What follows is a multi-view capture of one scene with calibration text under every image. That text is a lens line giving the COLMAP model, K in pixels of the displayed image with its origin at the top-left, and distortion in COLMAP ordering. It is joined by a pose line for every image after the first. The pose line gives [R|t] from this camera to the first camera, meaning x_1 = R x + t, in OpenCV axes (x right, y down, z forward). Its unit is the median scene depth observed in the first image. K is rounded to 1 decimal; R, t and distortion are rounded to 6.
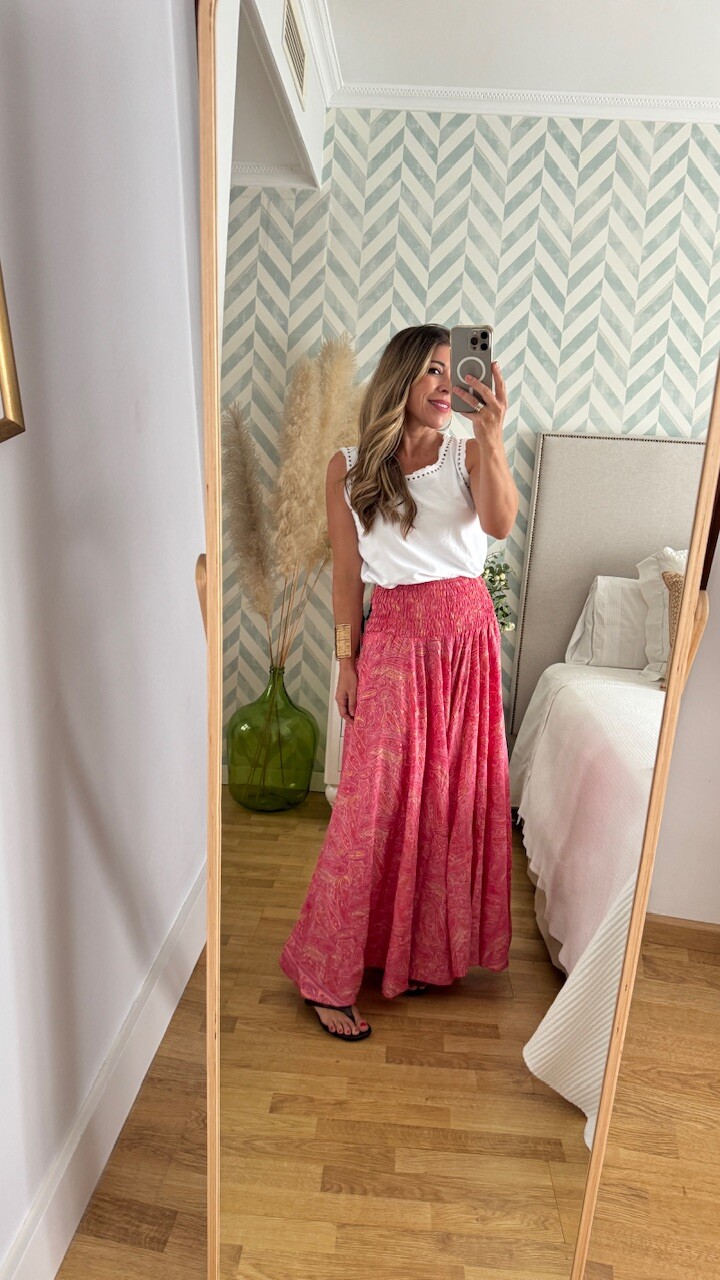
lens RADIAL K [[885.9, 0, 360.0], [0, 885.9, 640.0], [0, 0, 1]] dist [0.109211, -0.137166]
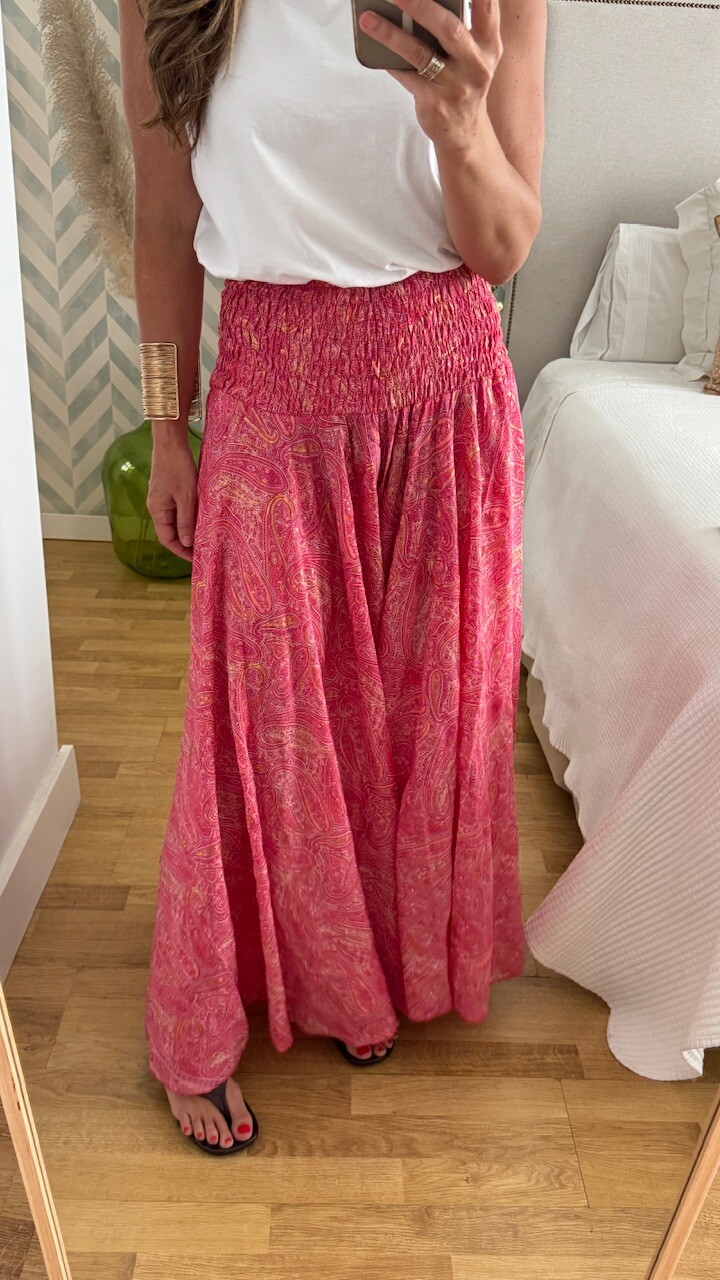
lens RADIAL K [[1070.4, 0, 366.2], [0, 1070.4, 642.0], [0, 0, 1]] dist [0.127238, -0.231057]
pose [[0.997346, -0.048182, 0.054593, 0.009625], [0.030826, 0.958650, 0.282914, -0.006595], [-0.065967, -0.280480, 0.957590, 0.124272]]
